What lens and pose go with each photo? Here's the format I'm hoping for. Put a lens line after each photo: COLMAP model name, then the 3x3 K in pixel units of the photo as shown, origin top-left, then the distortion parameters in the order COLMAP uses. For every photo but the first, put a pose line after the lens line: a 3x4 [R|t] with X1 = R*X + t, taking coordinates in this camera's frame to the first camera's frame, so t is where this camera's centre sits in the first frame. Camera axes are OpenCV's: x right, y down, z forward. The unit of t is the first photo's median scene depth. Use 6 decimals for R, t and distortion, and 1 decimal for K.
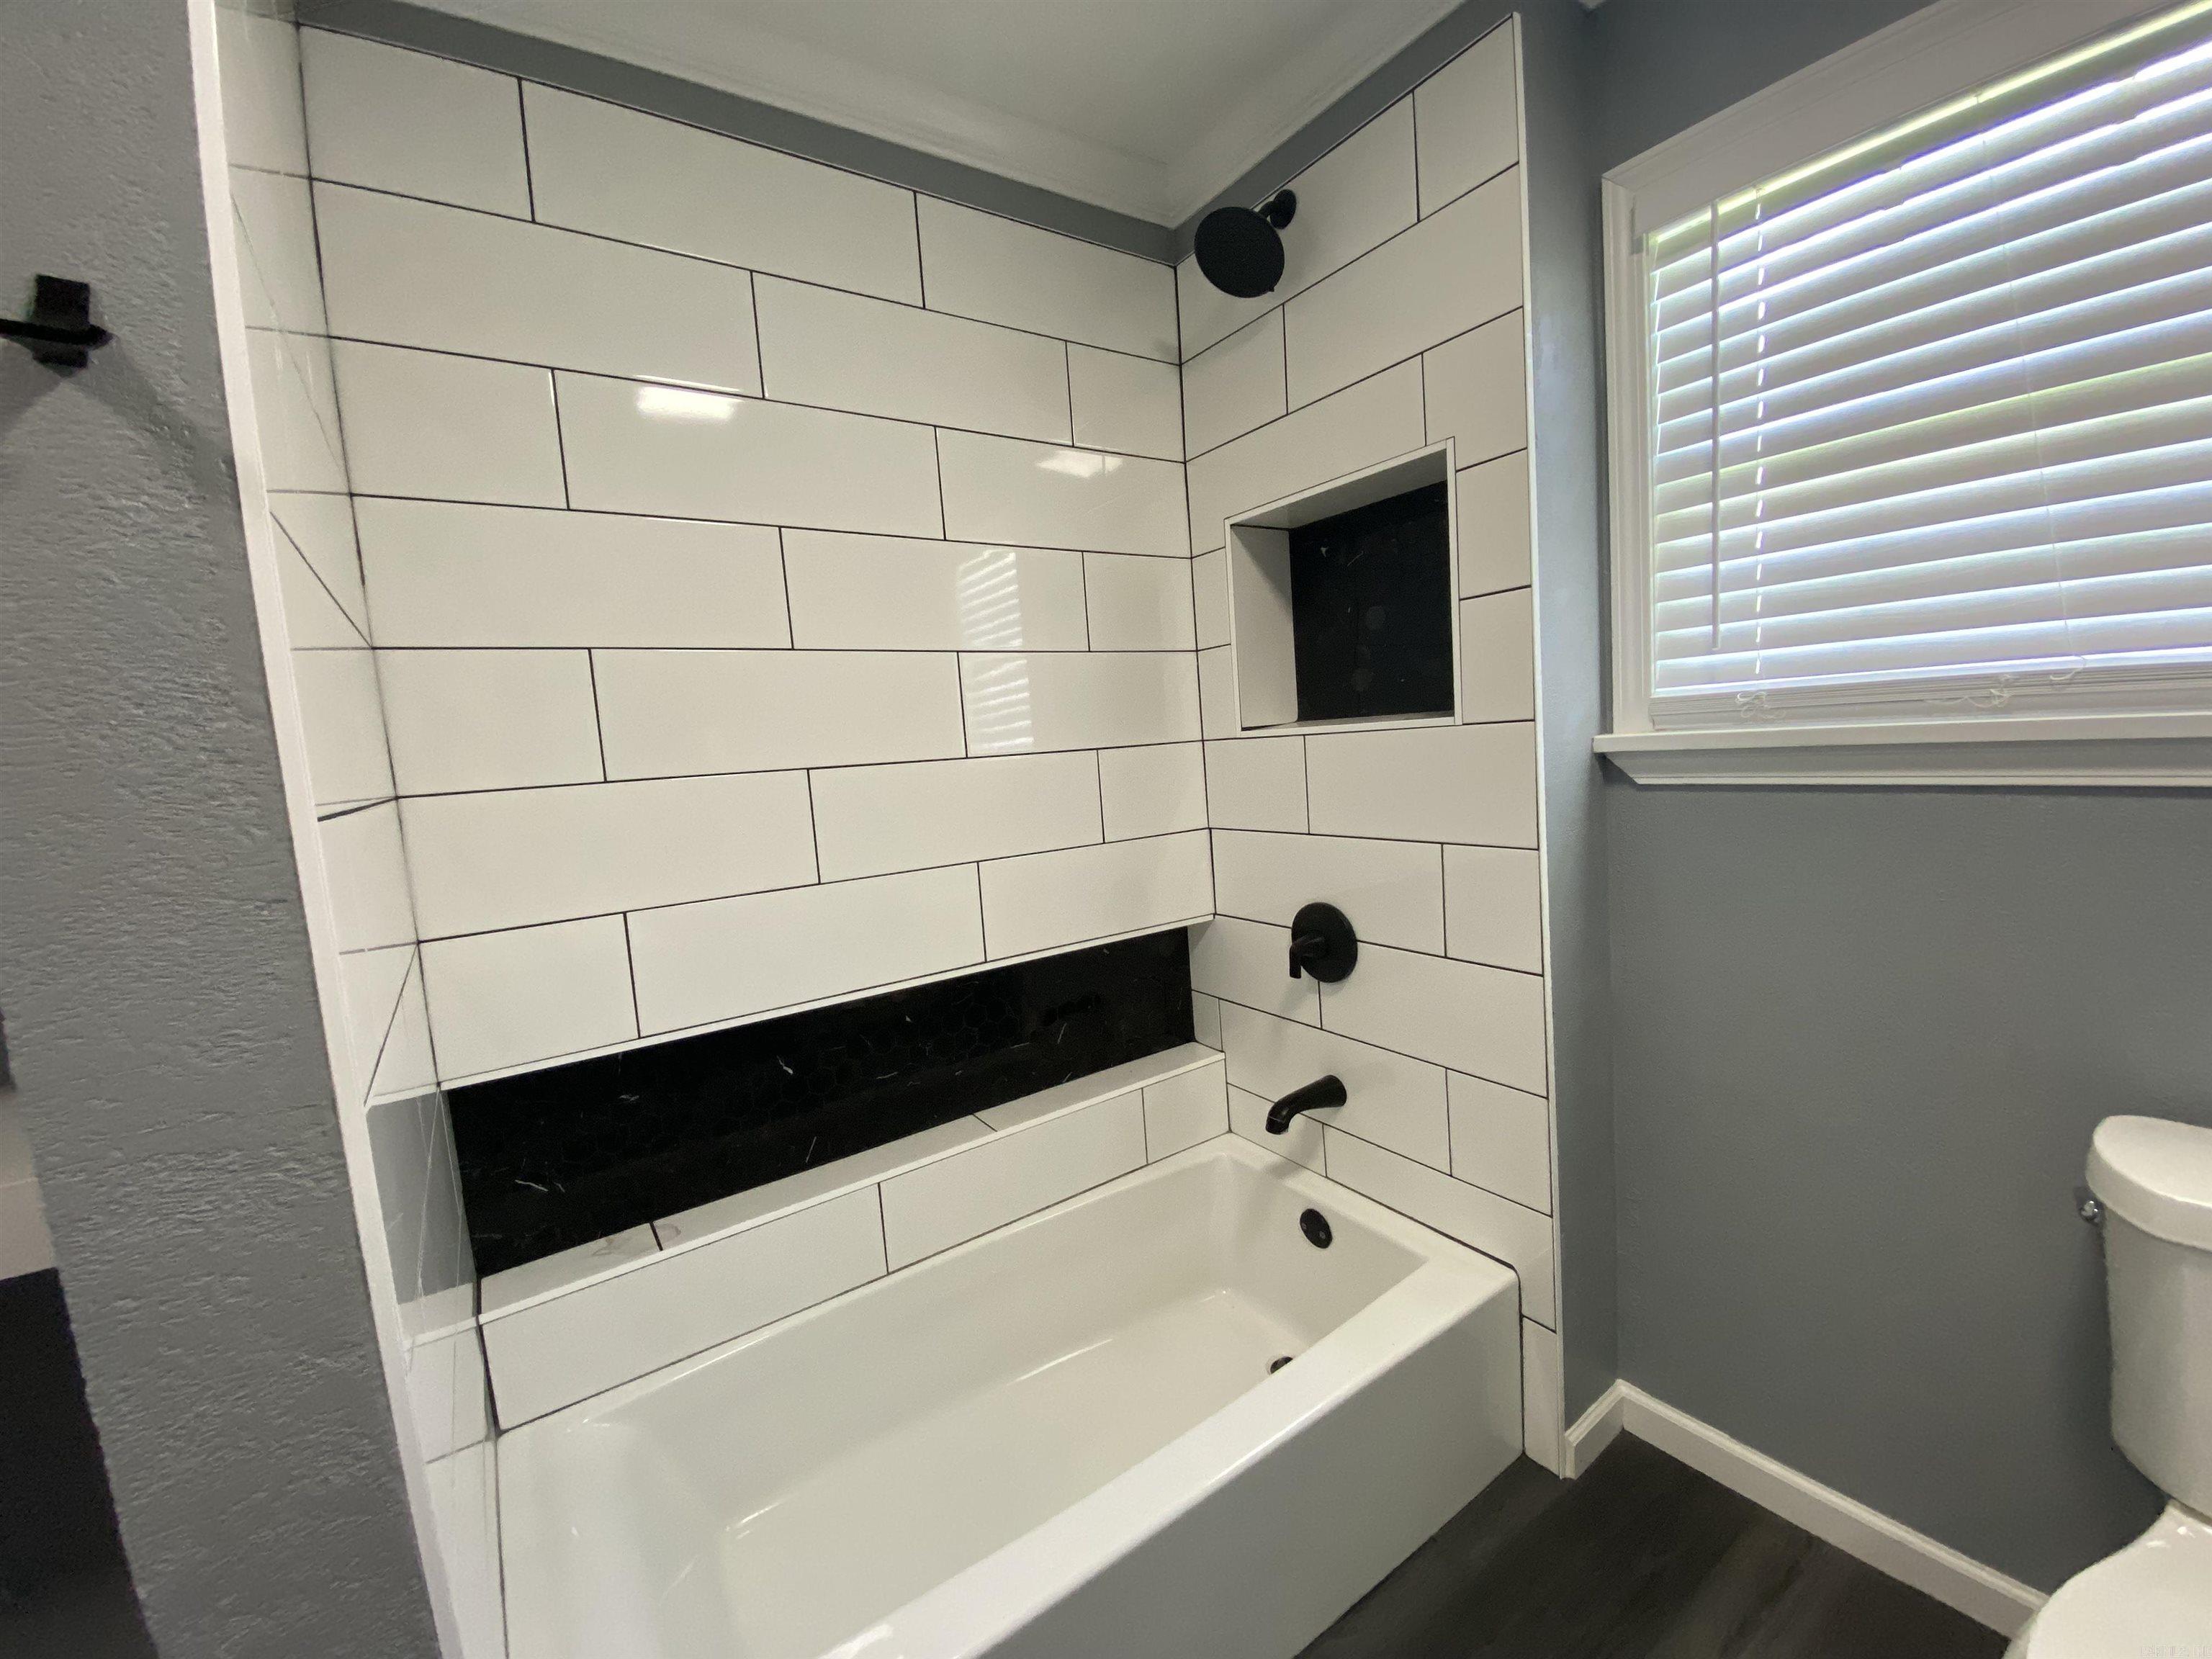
lens RADIAL K [[901.7, 0, 1101.6], [0, 901.7, 827.3], [0, 0, 1]] dist [0.012244, -0.011561]
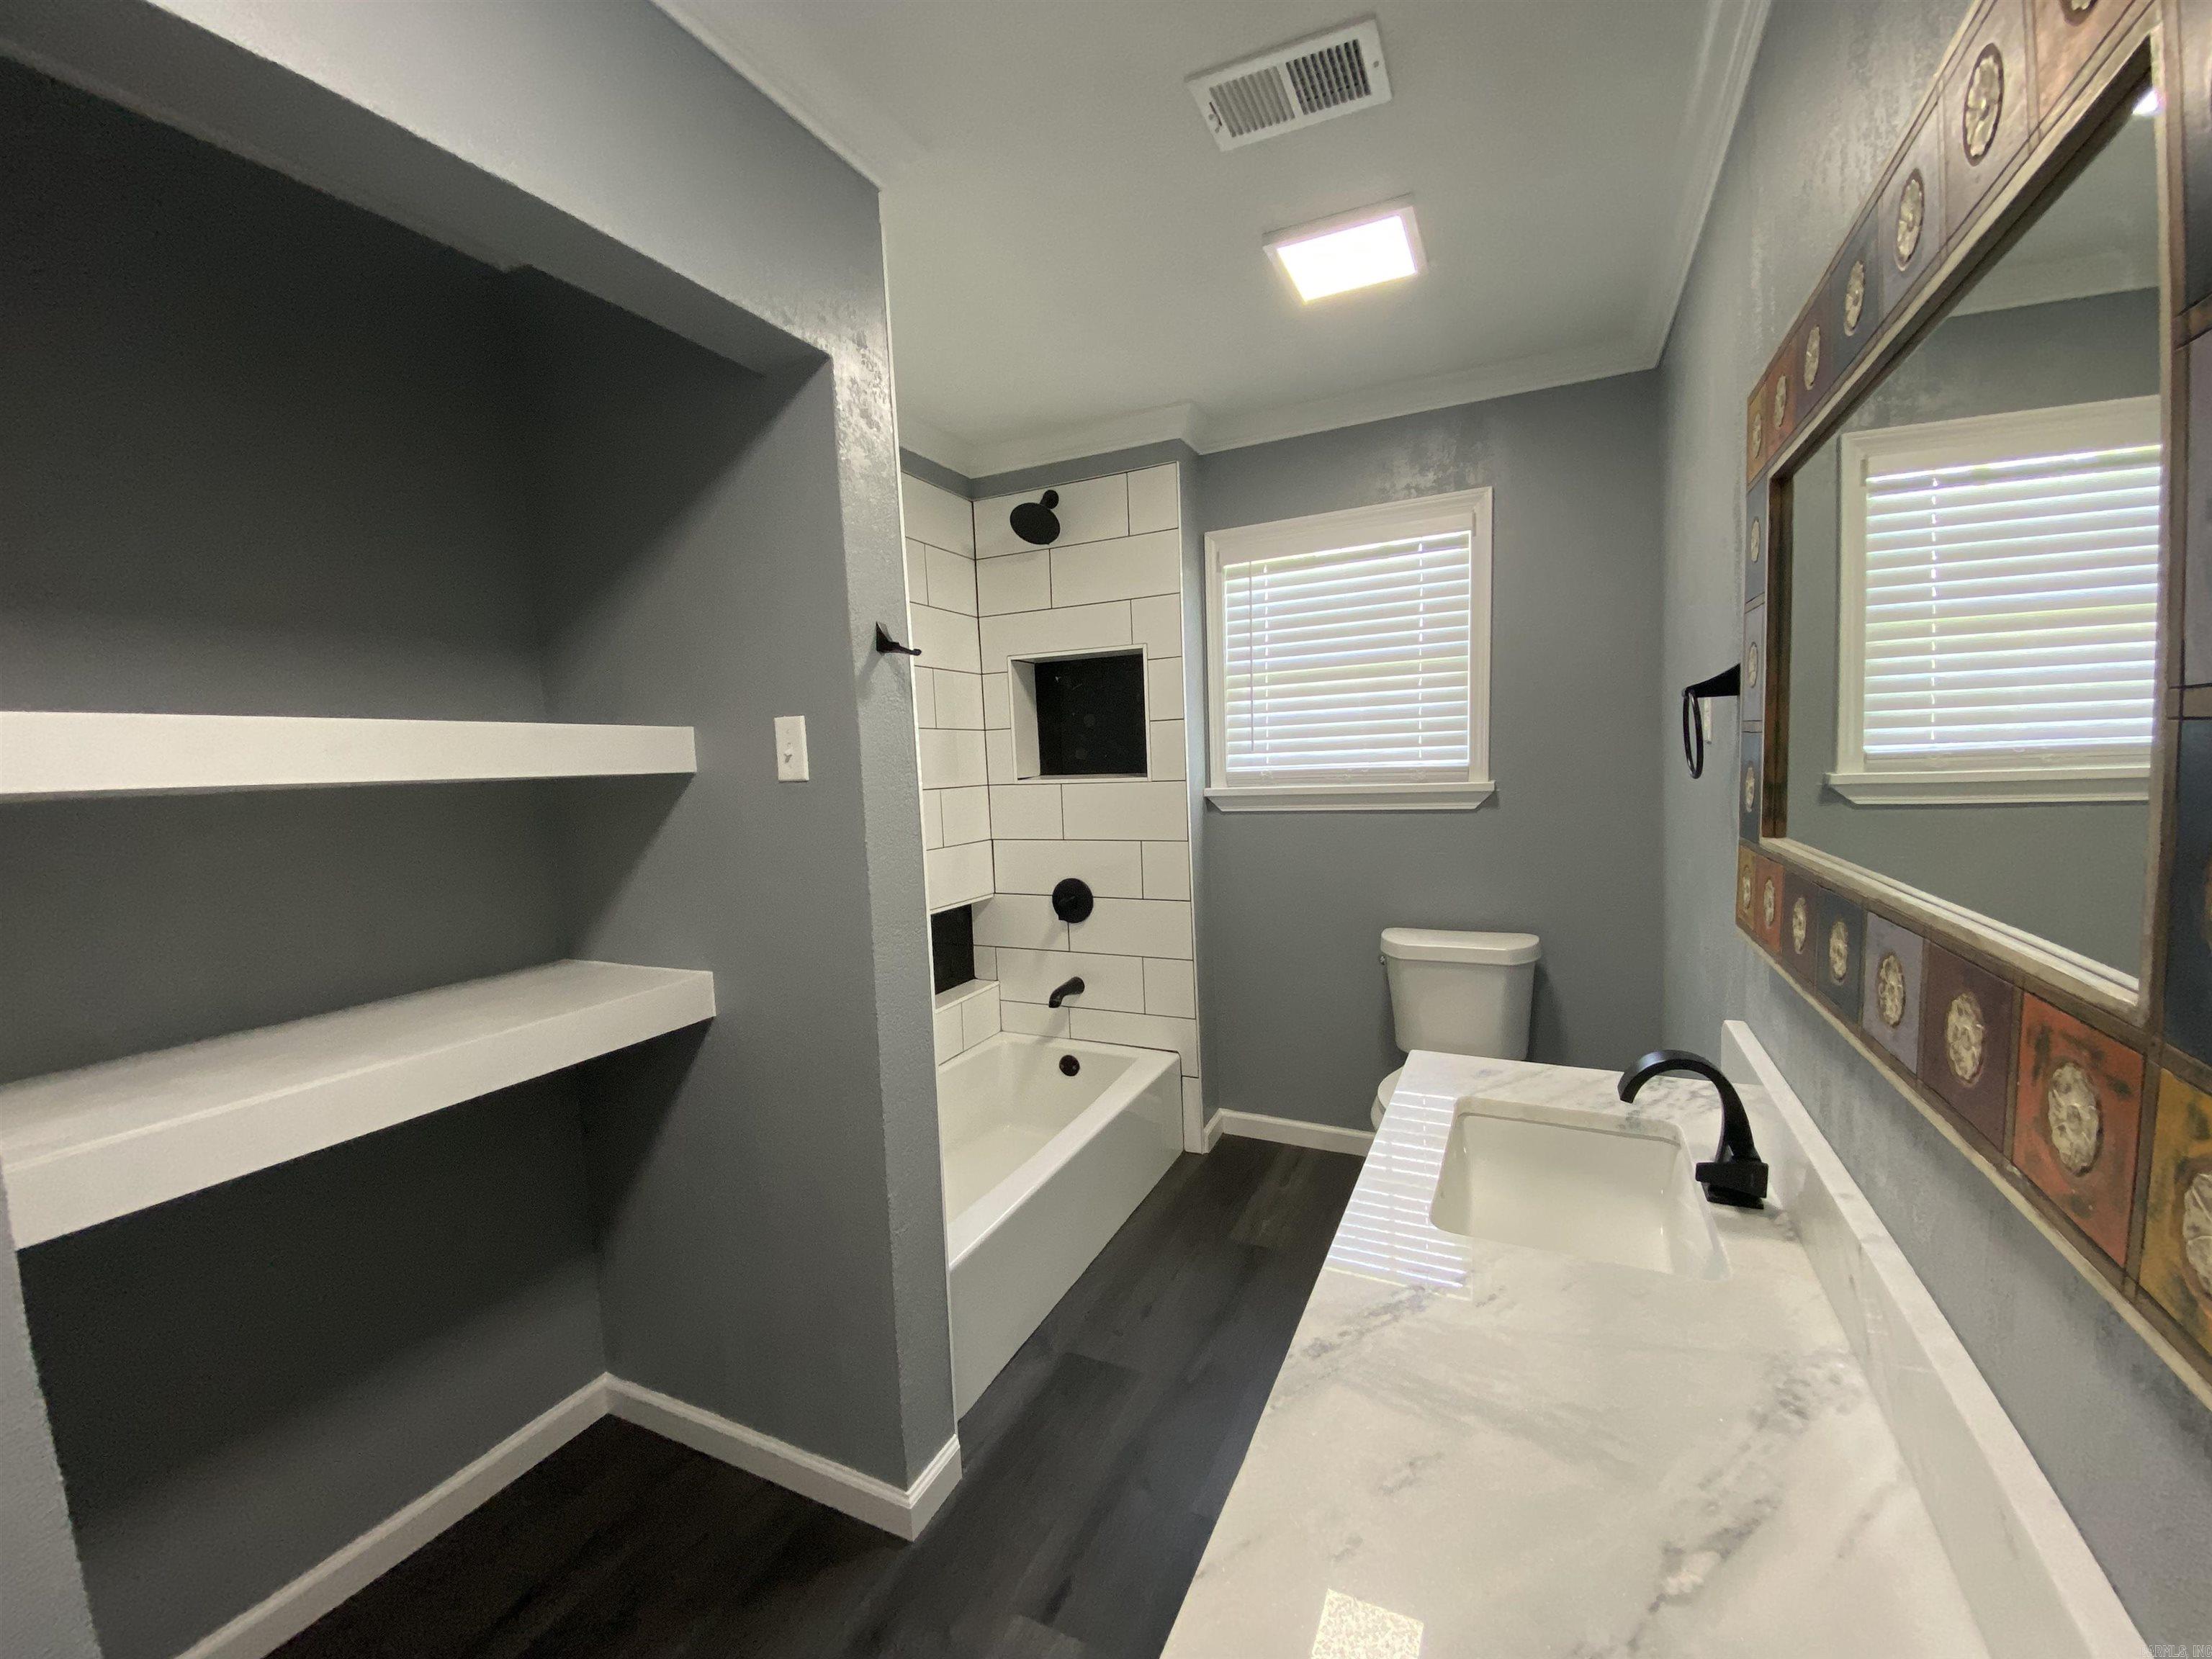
lens RADIAL K [[905.7, 0, 1106.0], [0, 905.7, 829.5], [0, 0, 1]] dist [0.028820, -0.022064]
pose [[0.868482, 0.004521, 0.495699, -0.661947], [0.023251, 0.998486, -0.049842, 0.088896], [-0.495175, 0.054812, 0.867063, -0.671164]]
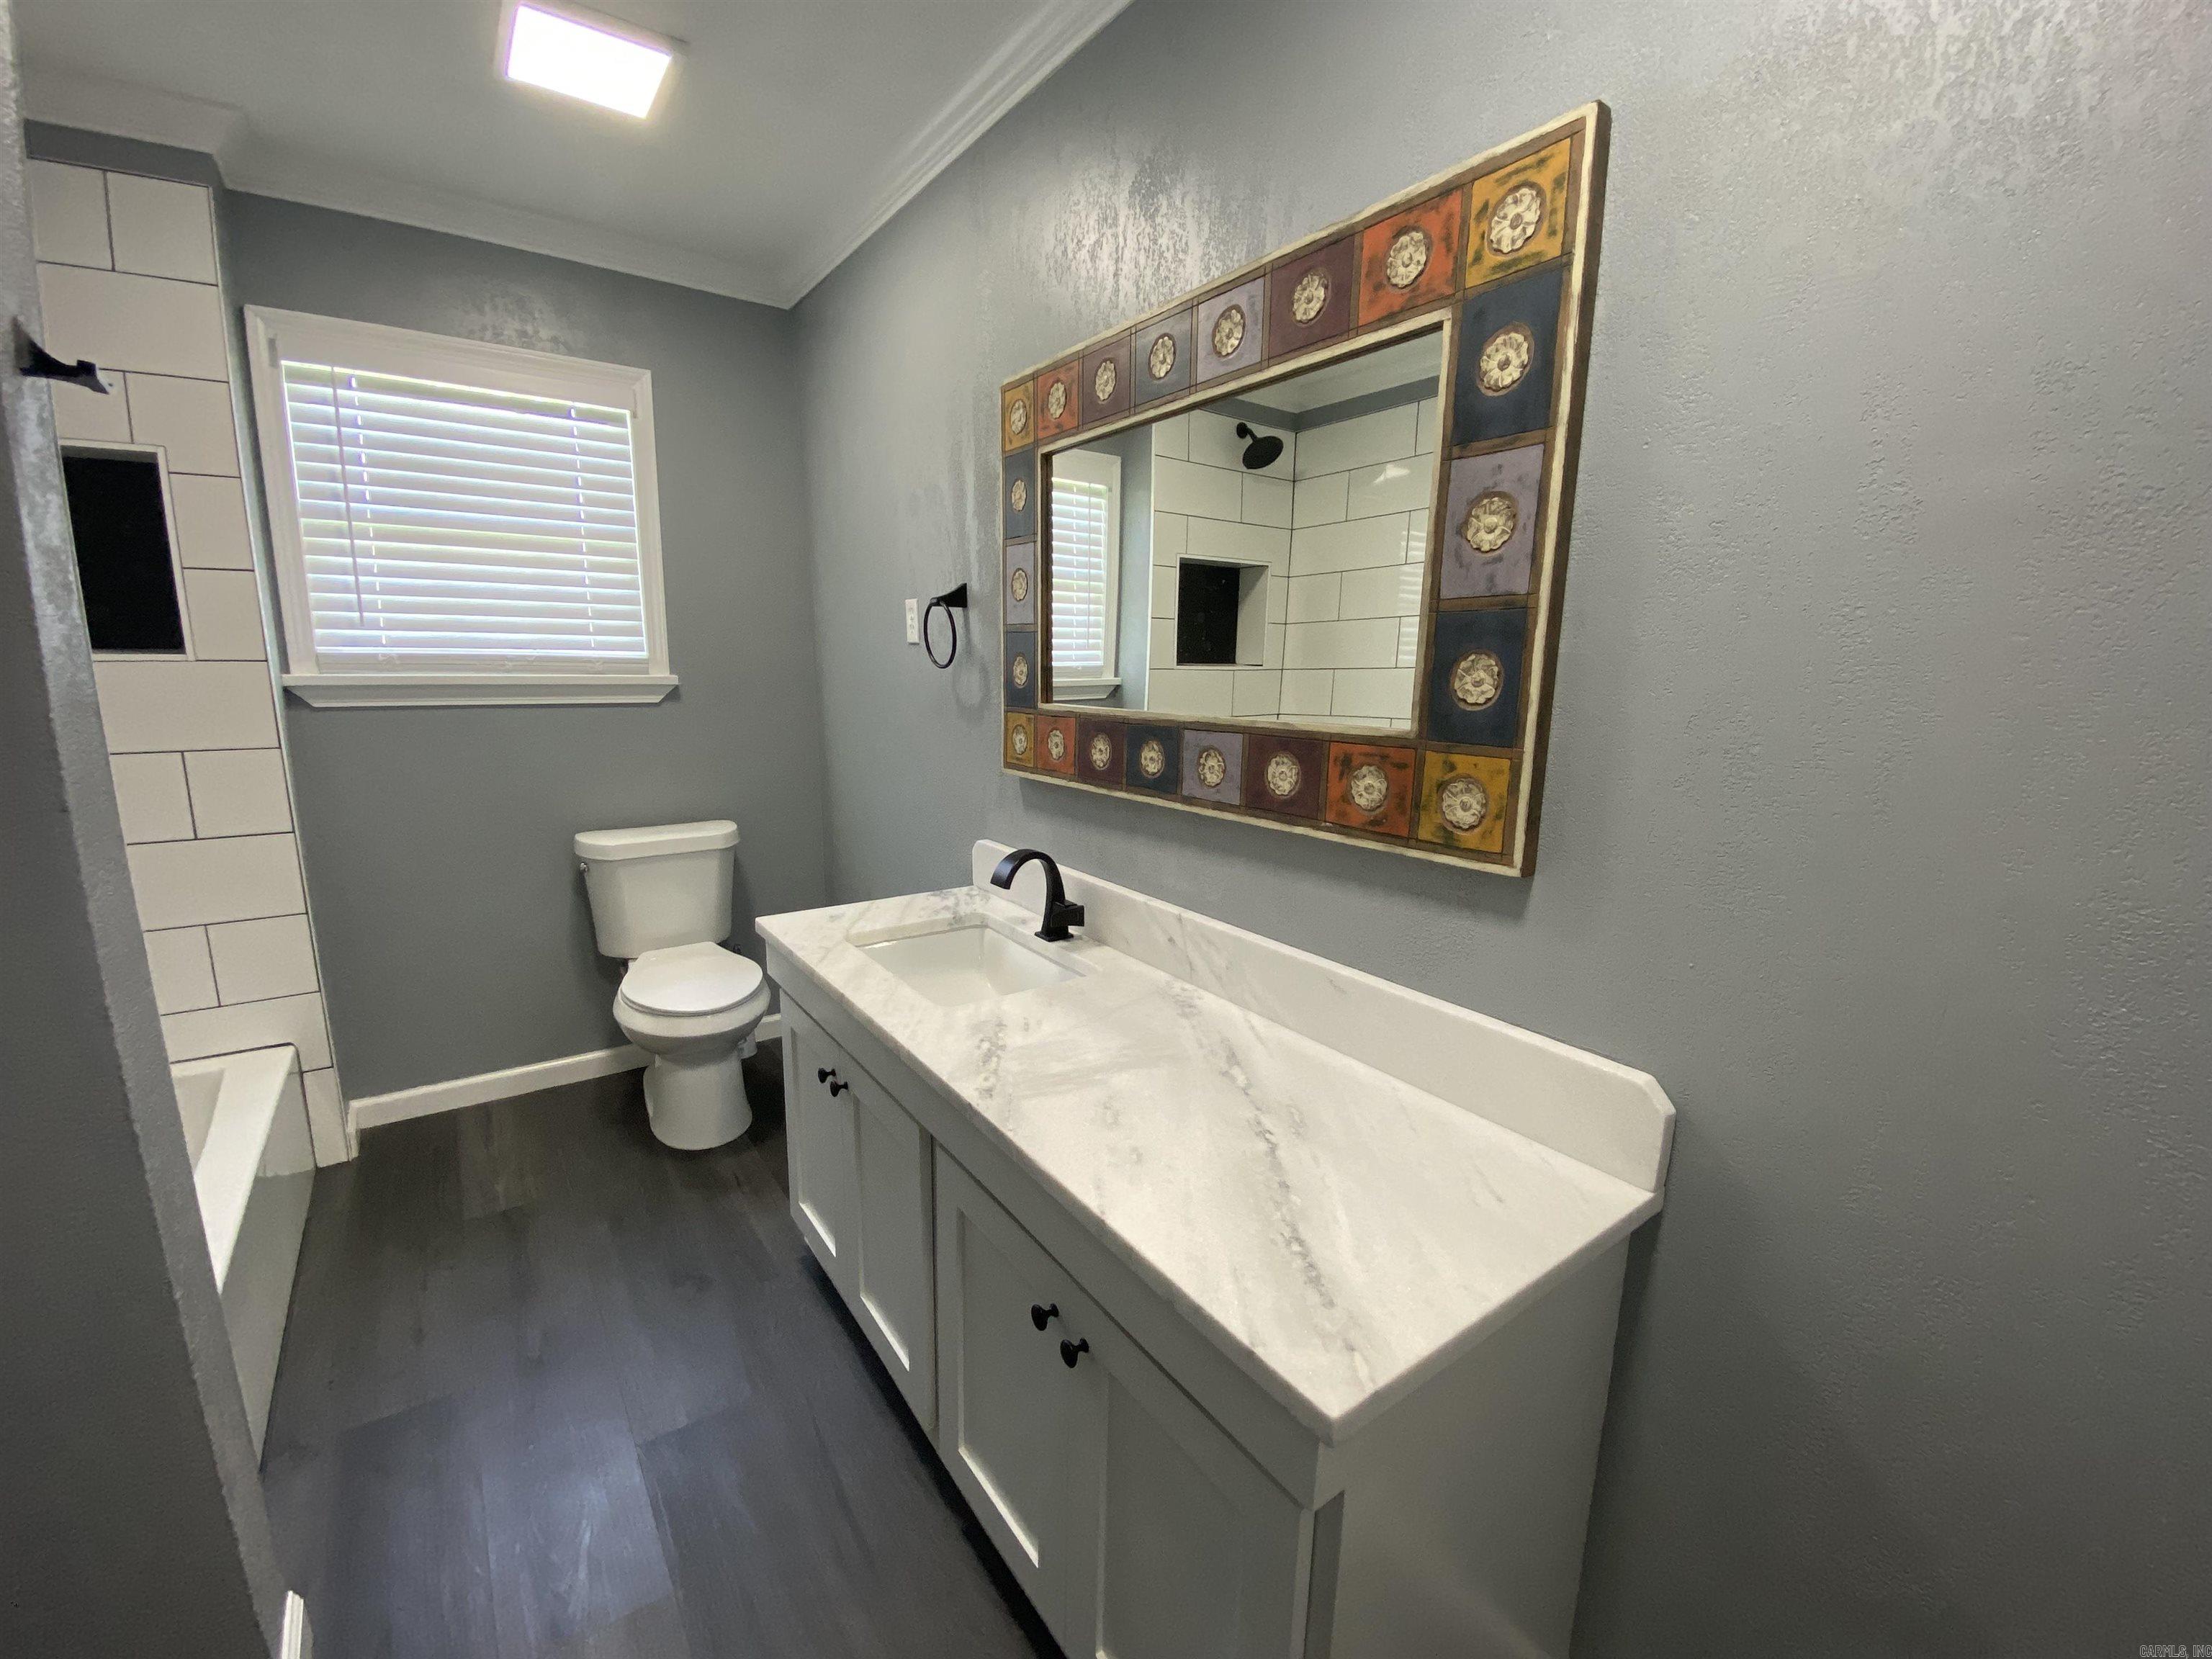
lens RADIAL K [[905.7, 0, 1106.0], [0, 905.7, 829.5], [0, 0, 1]] dist [0.028820, -0.022064]
pose [[-0.029606, -0.104035, 0.994133, -0.980638], [0.095766, 0.989698, 0.106423, 0.117024], [-0.994964, 0.098354, -0.019338, -0.294332]]
